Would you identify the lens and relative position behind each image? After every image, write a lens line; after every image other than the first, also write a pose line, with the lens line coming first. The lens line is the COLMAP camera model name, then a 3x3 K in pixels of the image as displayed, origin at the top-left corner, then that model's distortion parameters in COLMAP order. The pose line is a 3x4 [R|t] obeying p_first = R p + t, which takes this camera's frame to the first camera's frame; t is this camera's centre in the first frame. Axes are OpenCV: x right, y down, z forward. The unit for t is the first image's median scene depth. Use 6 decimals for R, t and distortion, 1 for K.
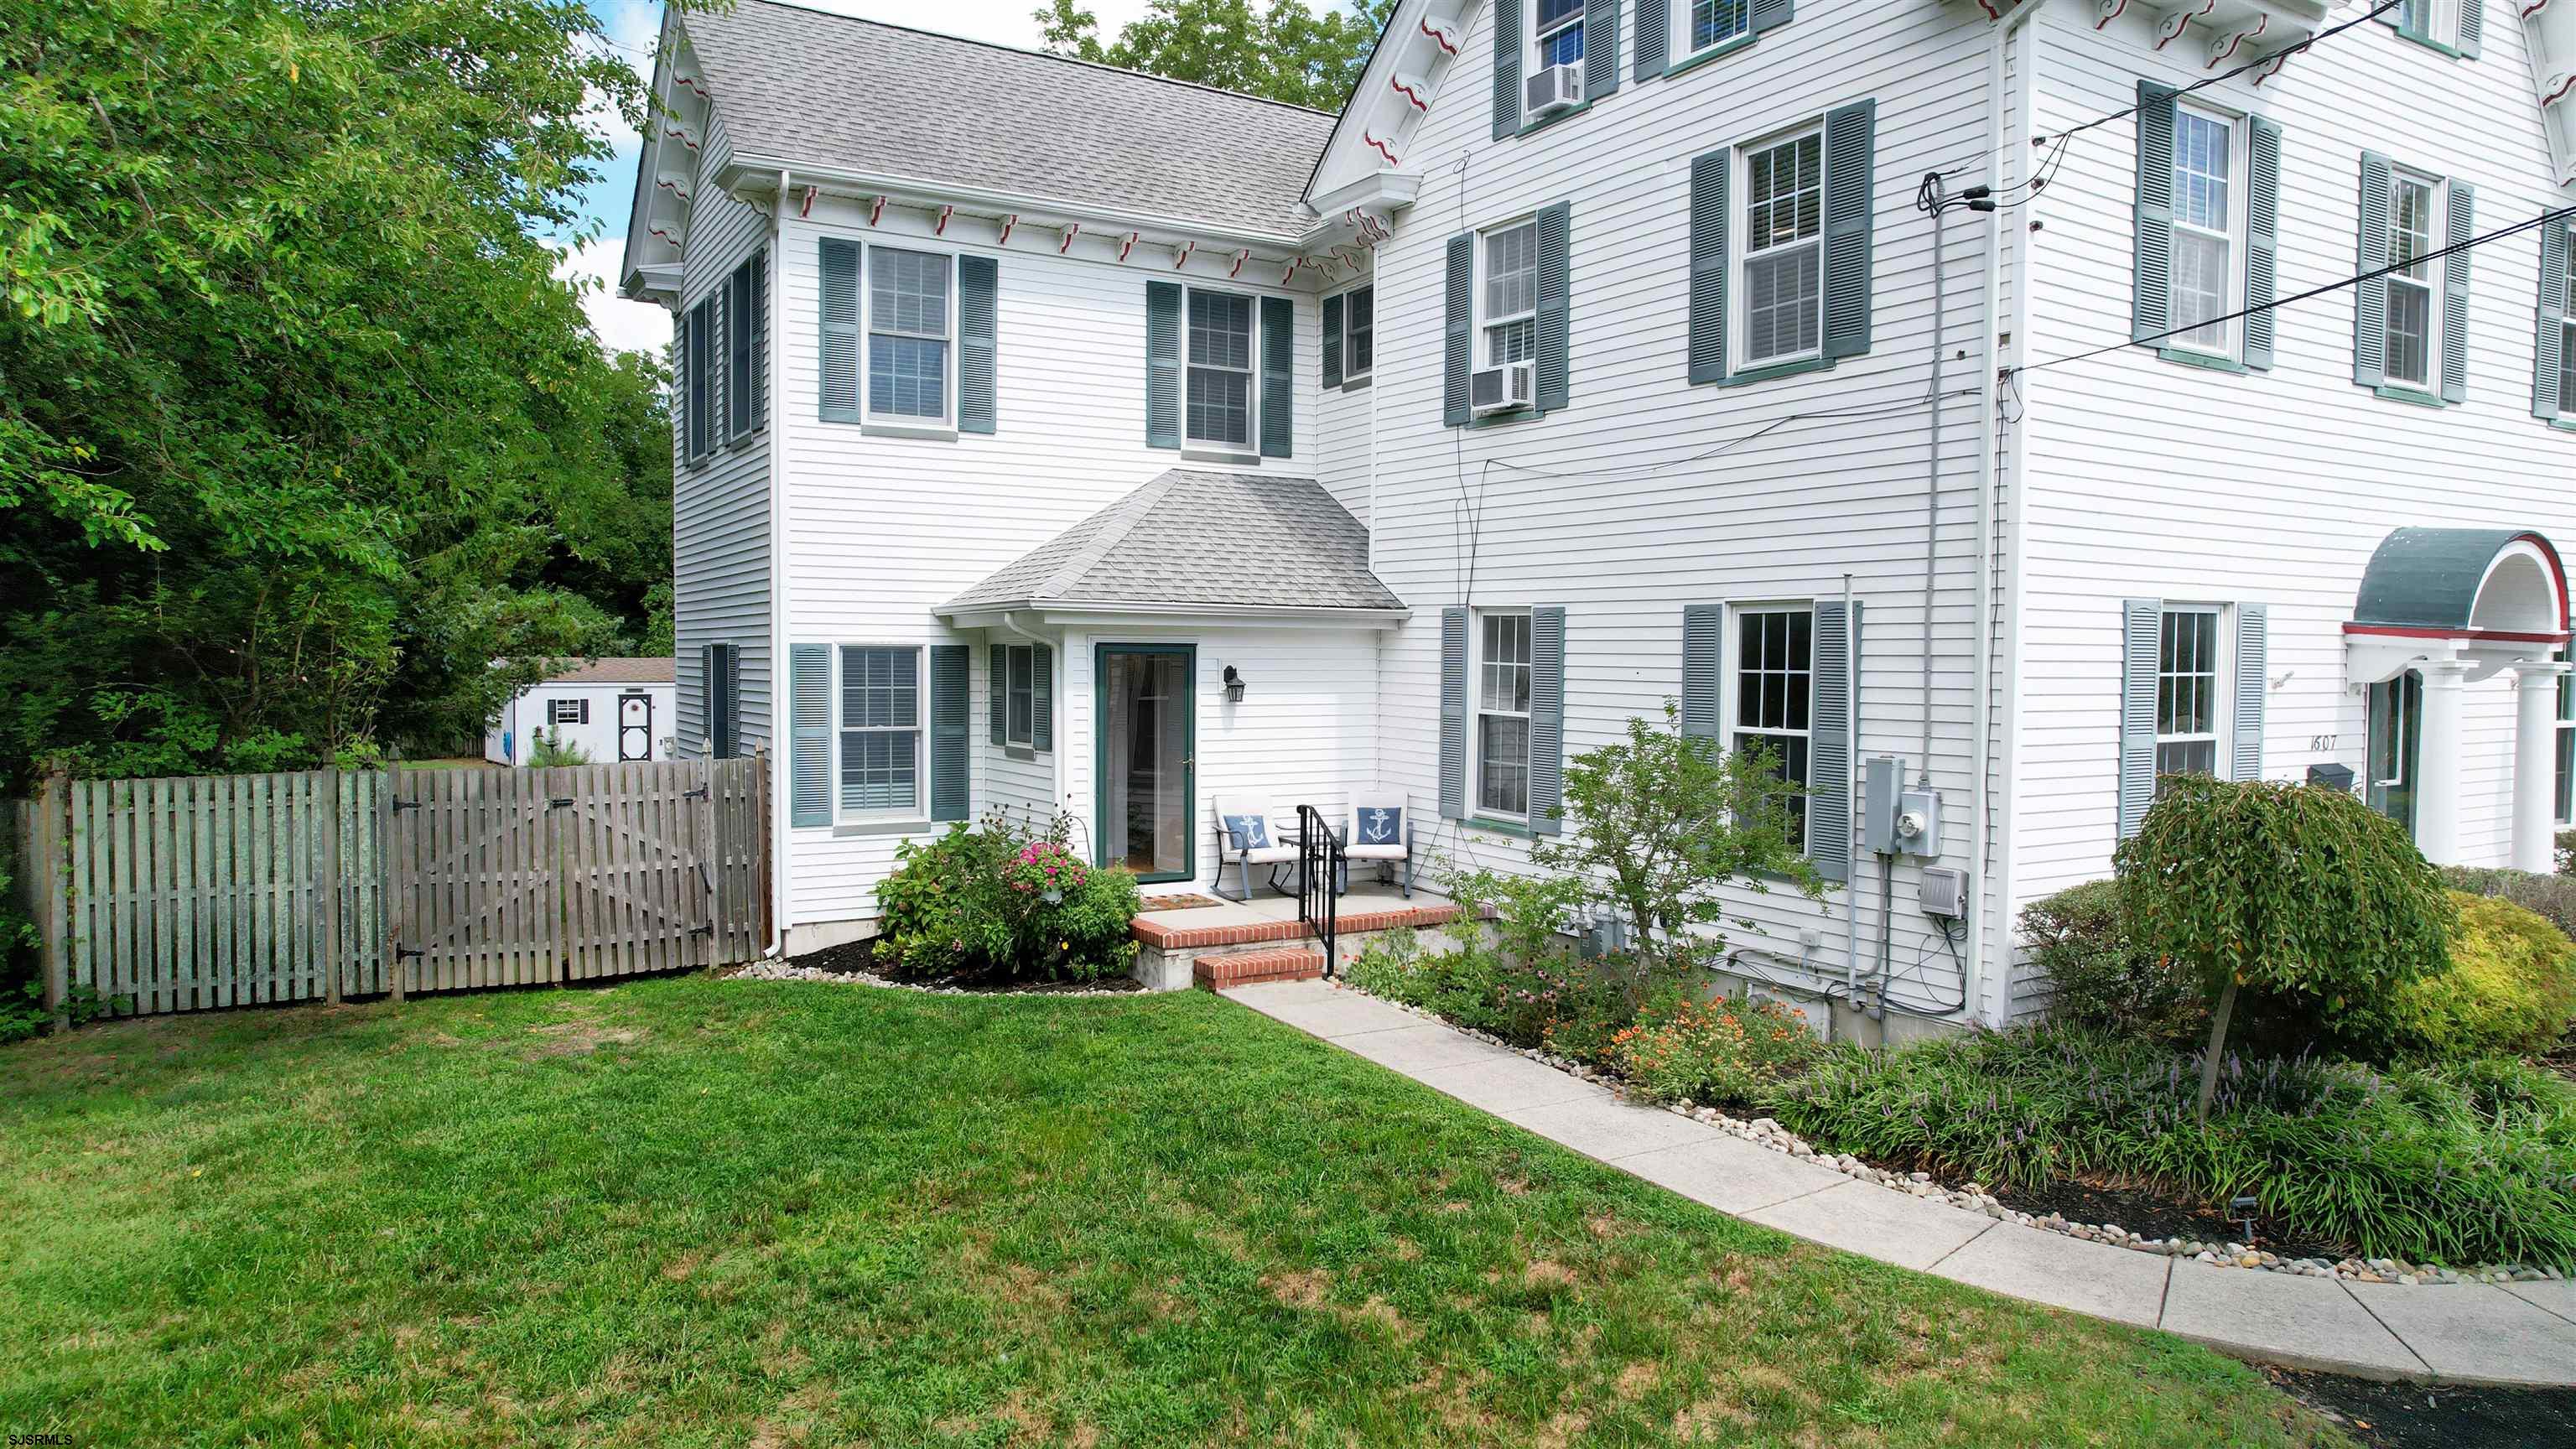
lens RADIAL K [[1649.5, 0, 1288.0], [0, 1649.5, 724.5], [0, 0, 1]] dist [-0.042290, 0.002888]
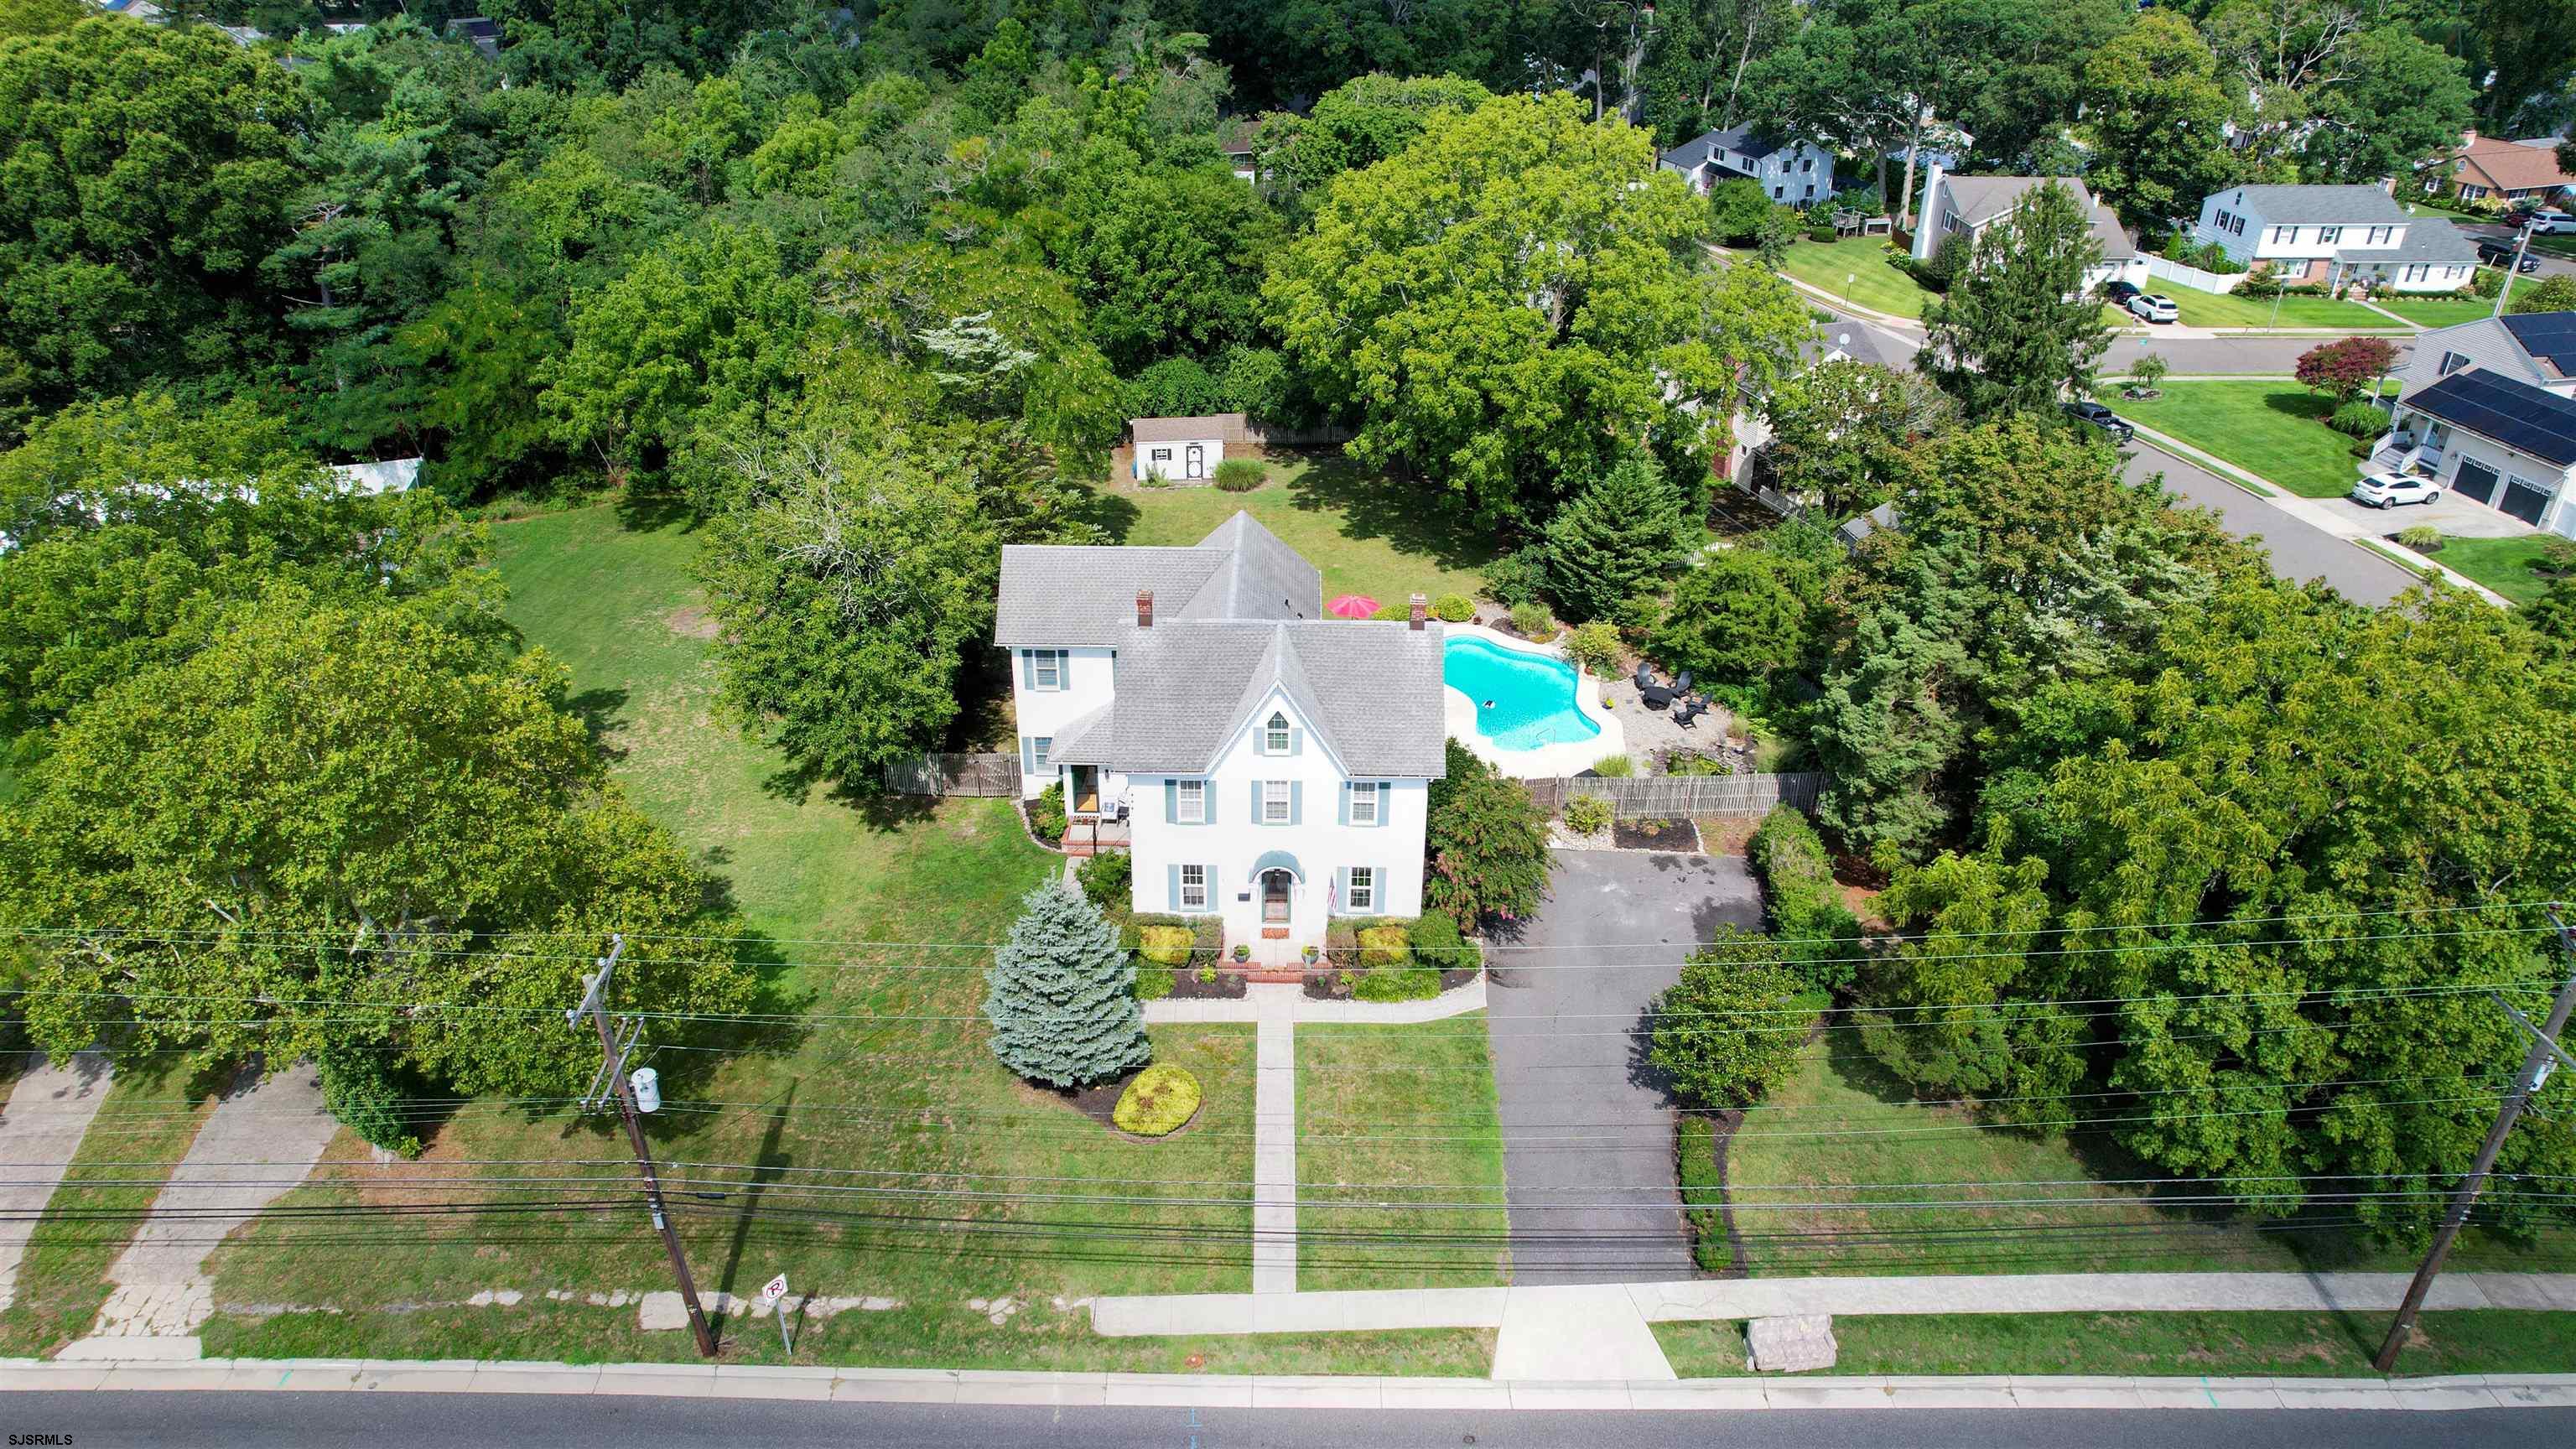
lens RADIAL K [[1649.5, 0, 1288.0], [0, 1649.5, 724.5], [0, 0, 1]] dist [-0.042290, 0.002888]
pose [[0.854051, 0.256729, -0.452424, 2.167199], [-0.025347, 0.889235, 0.456749, -2.008727], [0.519572, -0.378619, 0.765959, -1.853821]]
